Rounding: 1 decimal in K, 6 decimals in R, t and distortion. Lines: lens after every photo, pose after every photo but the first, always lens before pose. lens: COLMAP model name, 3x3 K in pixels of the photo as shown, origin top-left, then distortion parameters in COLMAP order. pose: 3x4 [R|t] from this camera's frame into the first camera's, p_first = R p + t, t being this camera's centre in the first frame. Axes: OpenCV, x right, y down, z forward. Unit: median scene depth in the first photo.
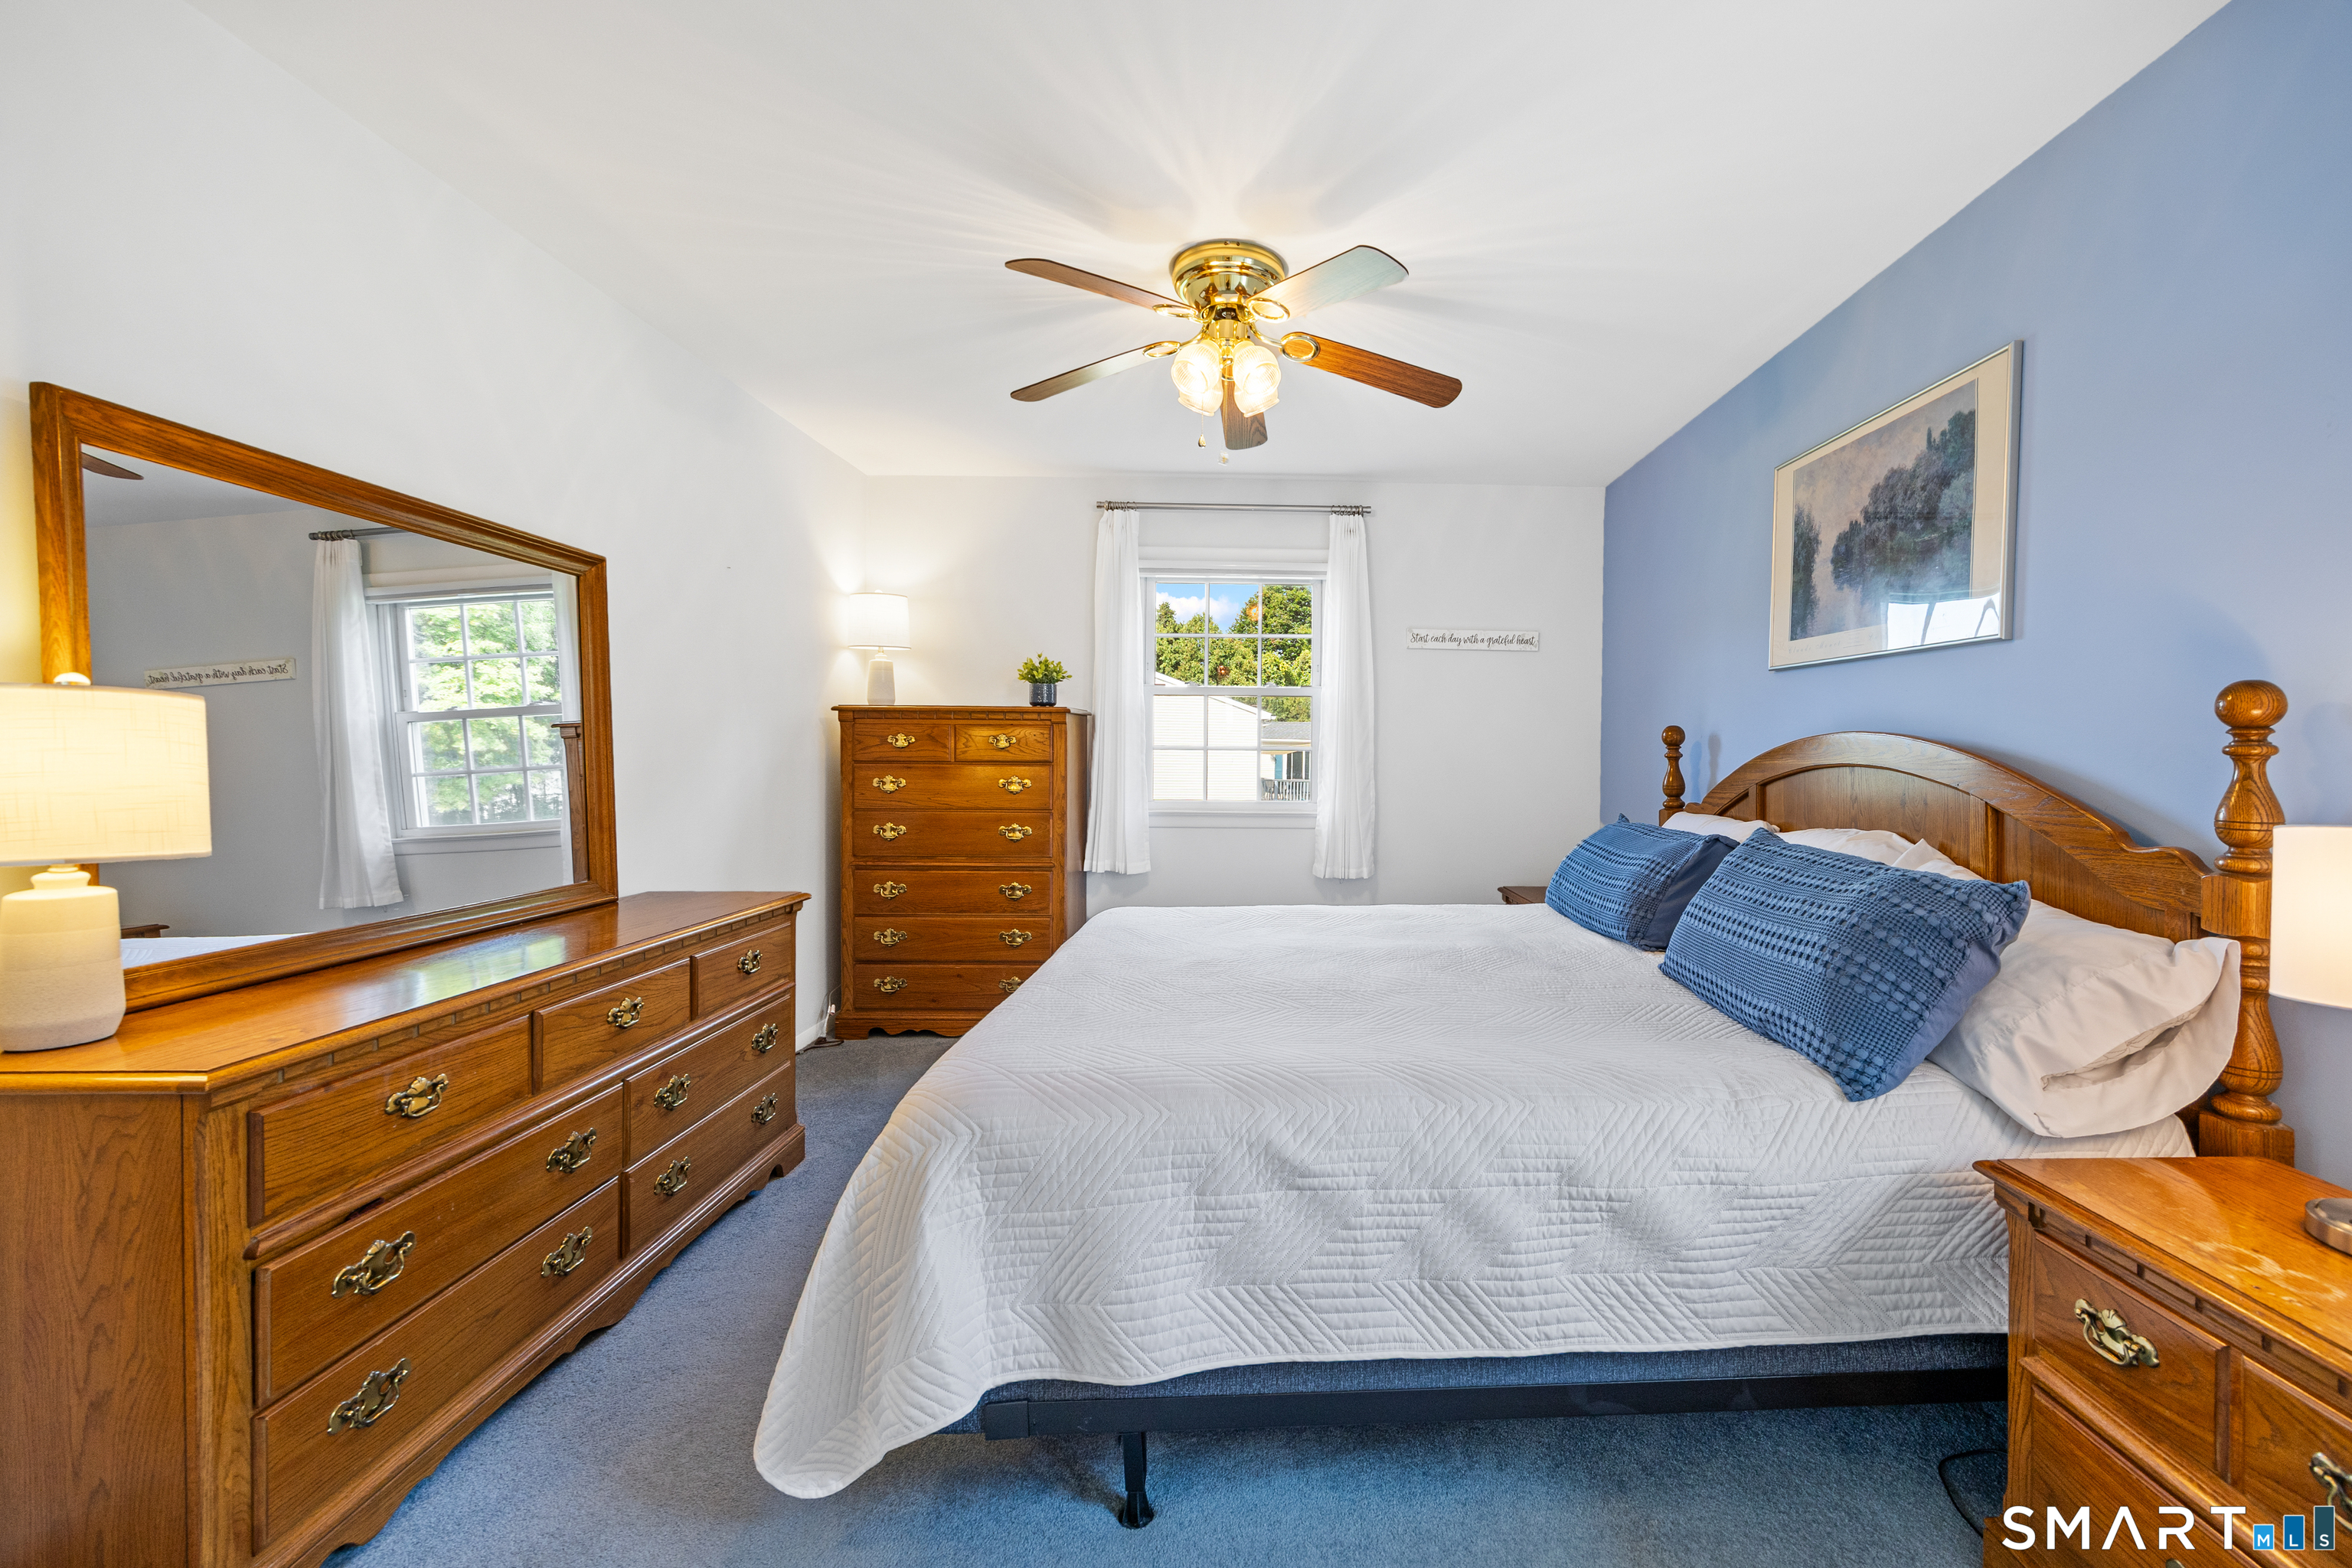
lens RADIAL K [[939.5, 0, 1177.2], [0, 939.5, 778.1], [0, 0, 1]] dist [0.000274, -0.000461]
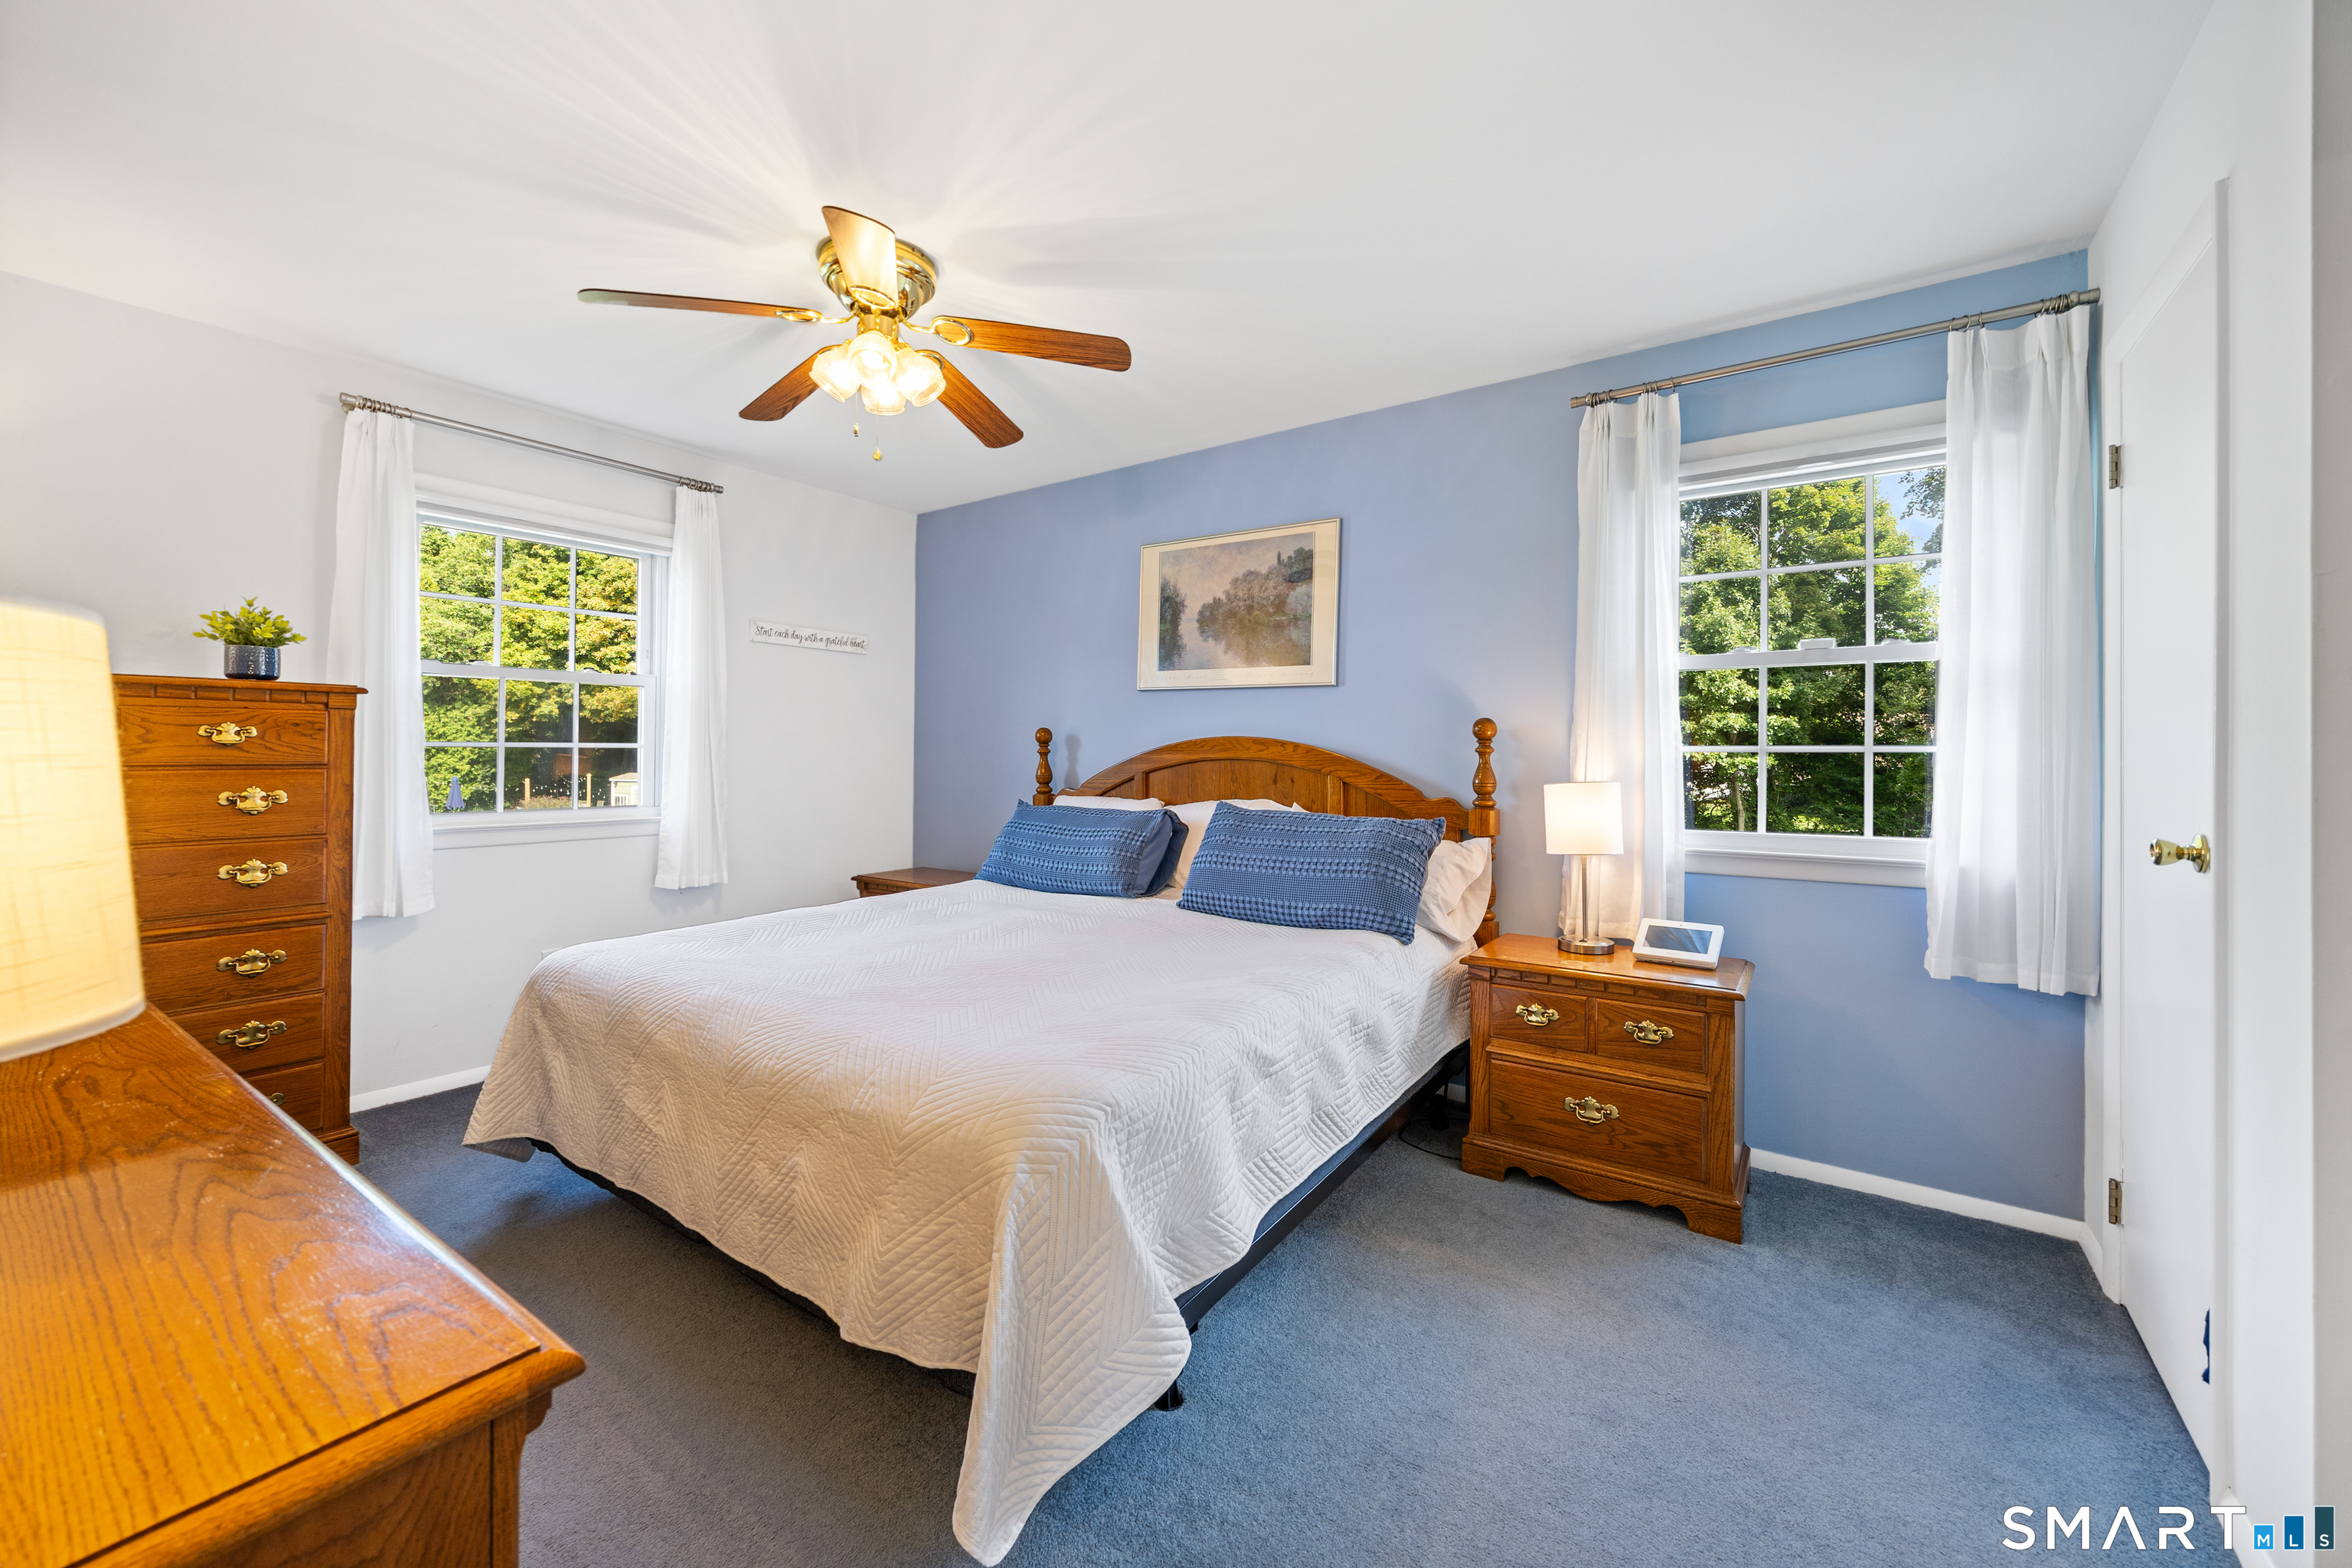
lens RADIAL K [[939.5, 0, 1175.7], [0, 939.5, 769.7], [0, 0, 1]] dist [0.000274, -0.000461]
pose [[0.588688, -0.020193, 0.808108, -0.580719], [0.021579, 0.999724, 0.009261, -0.011081], [-0.808072, 0.011987, 0.588961, 0.171135]]
